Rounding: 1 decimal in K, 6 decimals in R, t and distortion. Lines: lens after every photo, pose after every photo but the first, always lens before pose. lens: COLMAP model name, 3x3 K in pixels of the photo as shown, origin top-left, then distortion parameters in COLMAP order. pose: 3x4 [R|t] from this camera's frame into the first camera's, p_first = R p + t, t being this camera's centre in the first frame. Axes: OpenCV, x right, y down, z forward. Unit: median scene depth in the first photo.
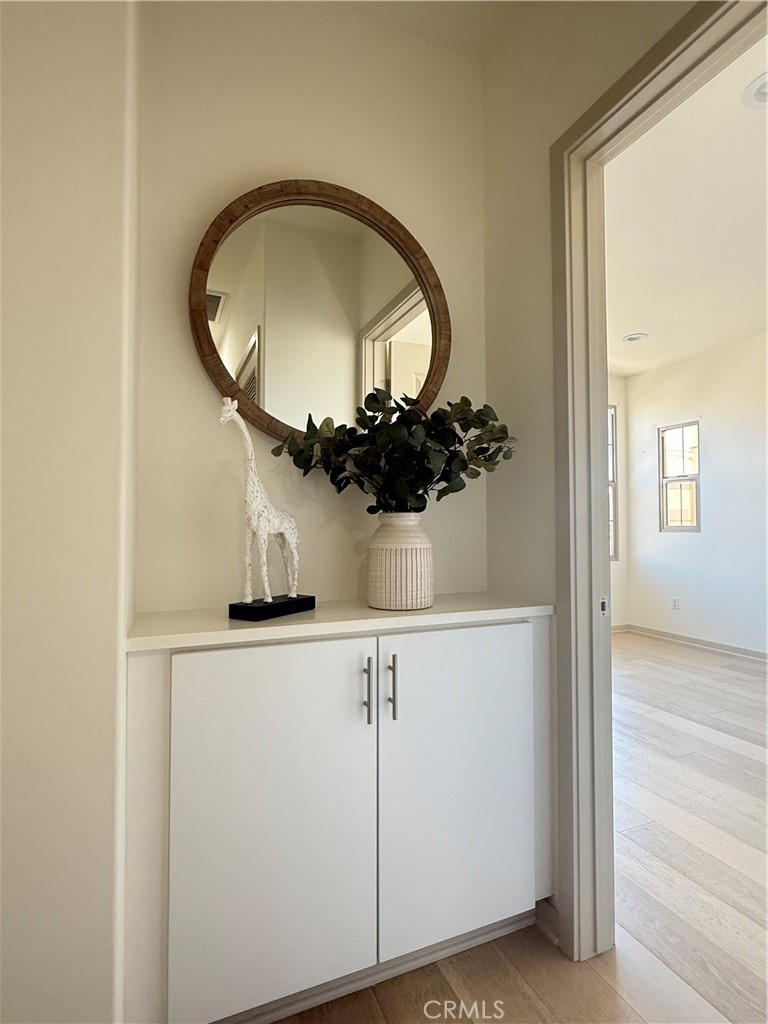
lens RADIAL K [[512.0, 0, 385.8], [0, 512.0, 509.8], [0, 0, 1]] dist [-0.000478, 0.000092]
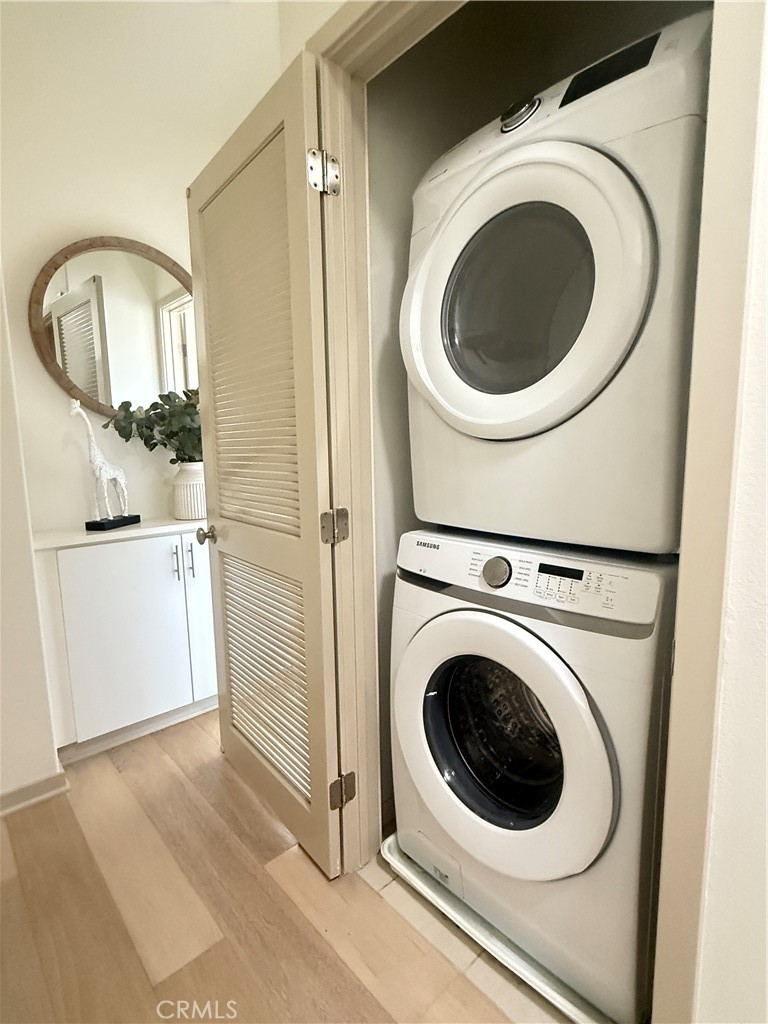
lens RADIAL K [[513.4, 0, 377.9], [0, 513.4, 513.9], [0, 0, 1]] dist [-0.001182, 0.000084]
pose [[0.947594, -0.061465, 0.313508, 0.072310], [0.010322, 0.986696, 0.162248, -0.098634], [-0.319309, -0.150510, 0.935622, -0.820484]]
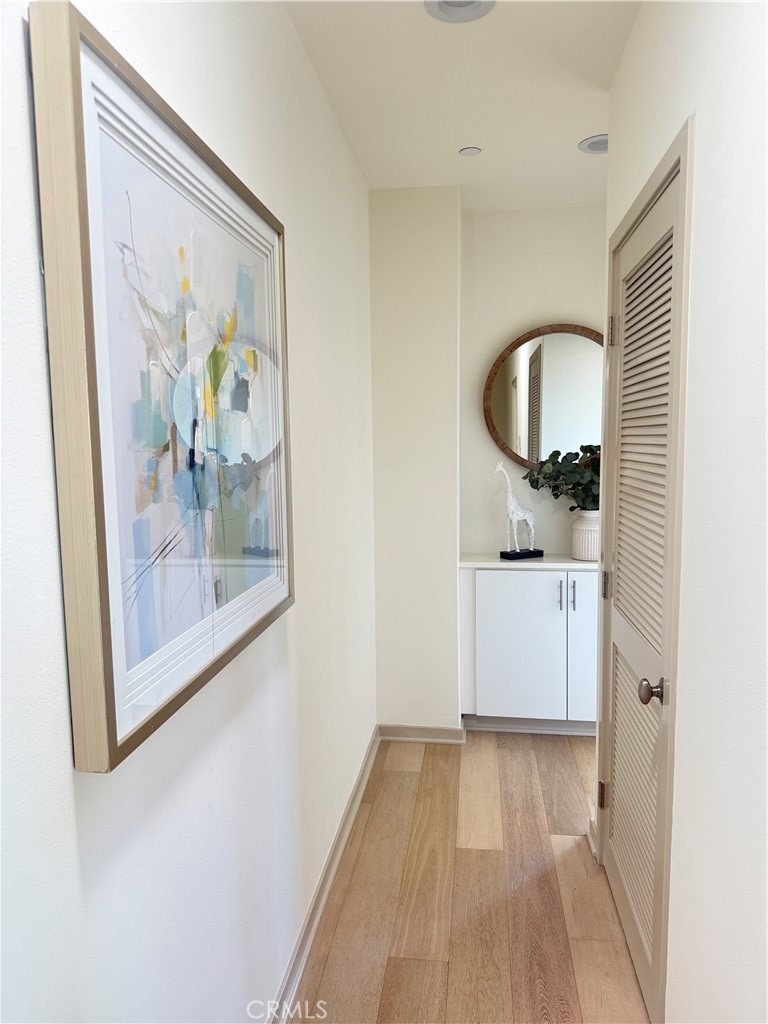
lens RADIAL K [[712.6, 0, 384.0], [0, 712.6, 512.0], [0, 0, 1]] dist [0.142817, -0.257203]
pose [[0.858289, 0.040780, -0.511543, 0.782477], [0.025435, 0.992232, 0.121777, -0.349660], [0.512535, -0.117531, 0.850585, -1.743537]]
